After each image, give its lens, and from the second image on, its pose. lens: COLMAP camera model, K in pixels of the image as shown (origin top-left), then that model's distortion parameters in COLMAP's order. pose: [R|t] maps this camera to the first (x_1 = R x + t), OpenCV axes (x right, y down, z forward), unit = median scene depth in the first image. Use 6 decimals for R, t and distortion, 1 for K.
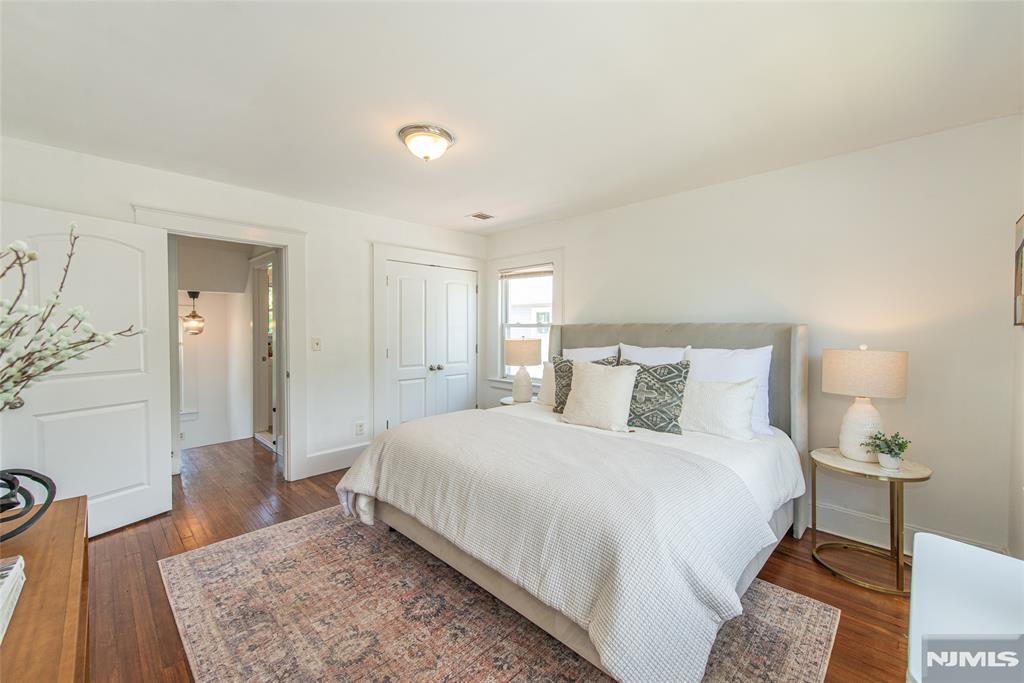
lens RADIAL K [[415.3, 0, 512.0], [0, 415.3, 341.5], [0, 0, 1]] dist [0.013896, 0.000000]
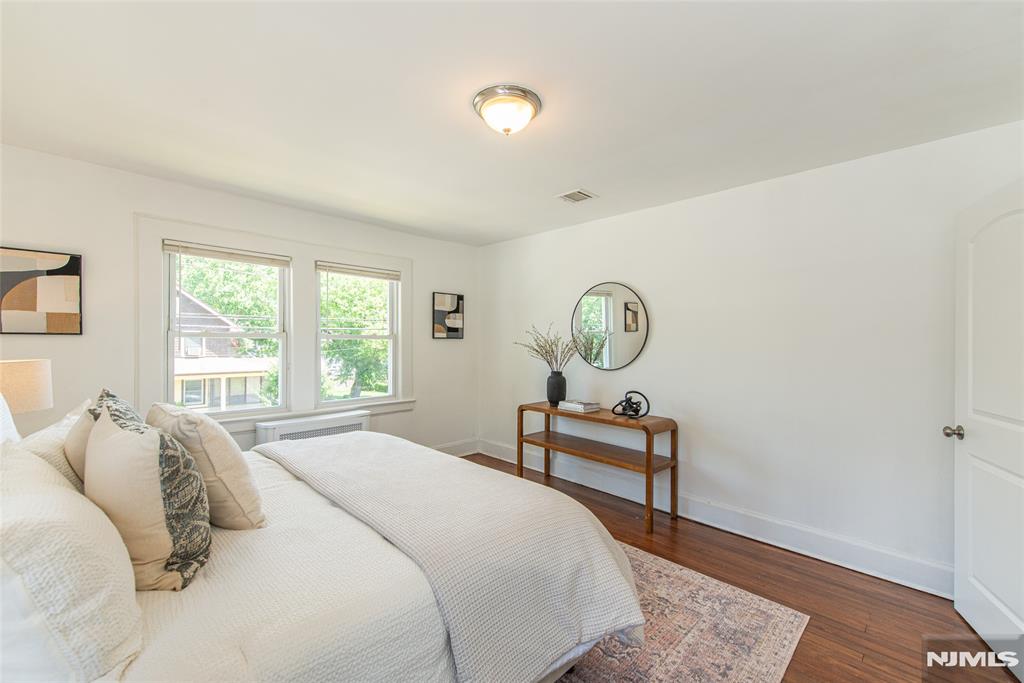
lens RADIAL K [[440.7, 0, 536.1], [0, 440.7, 342.5], [0, 0, 1]] dist [0.000185, -0.000042]
pose [[-0.998987, -0.014956, -0.042449, -0.290085], [-0.016508, 0.999199, 0.036455, -0.076198], [0.041870, 0.037119, -0.998433, 2.302196]]
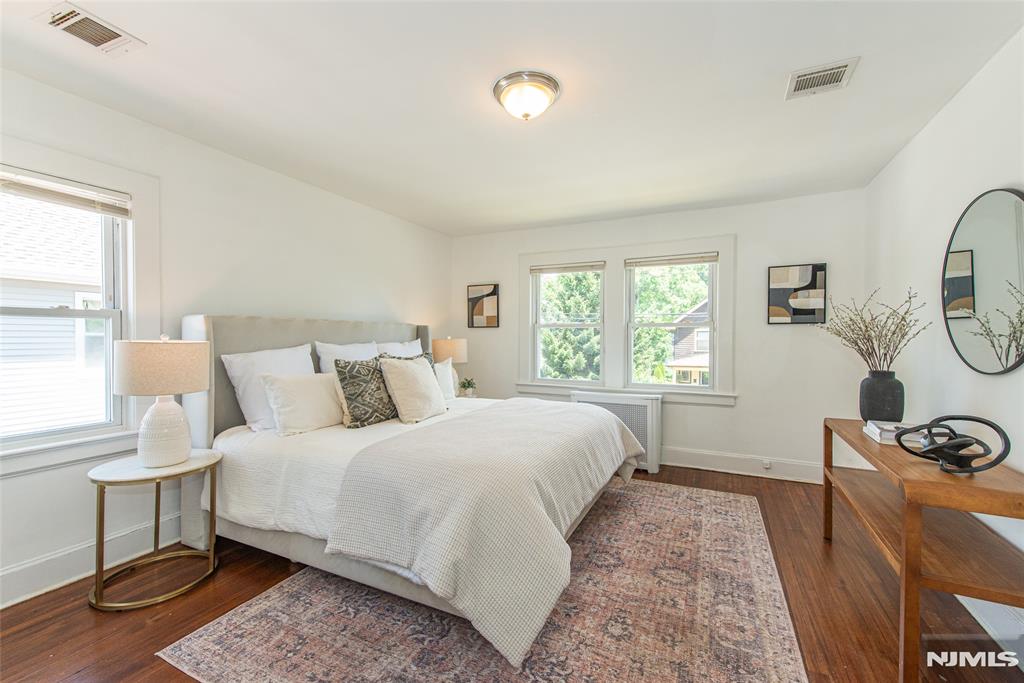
lens RADIAL K [[432.7, 0, 485.5], [0, 432.7, 343.8], [0, 0, 1]] dist [0.014819, -0.000212]
pose [[-0.292663, -0.024264, 0.955908, -1.276491], [0.029567, 0.998970, 0.034409, -0.020314], [-0.955759, 0.038333, -0.291644, 1.670654]]
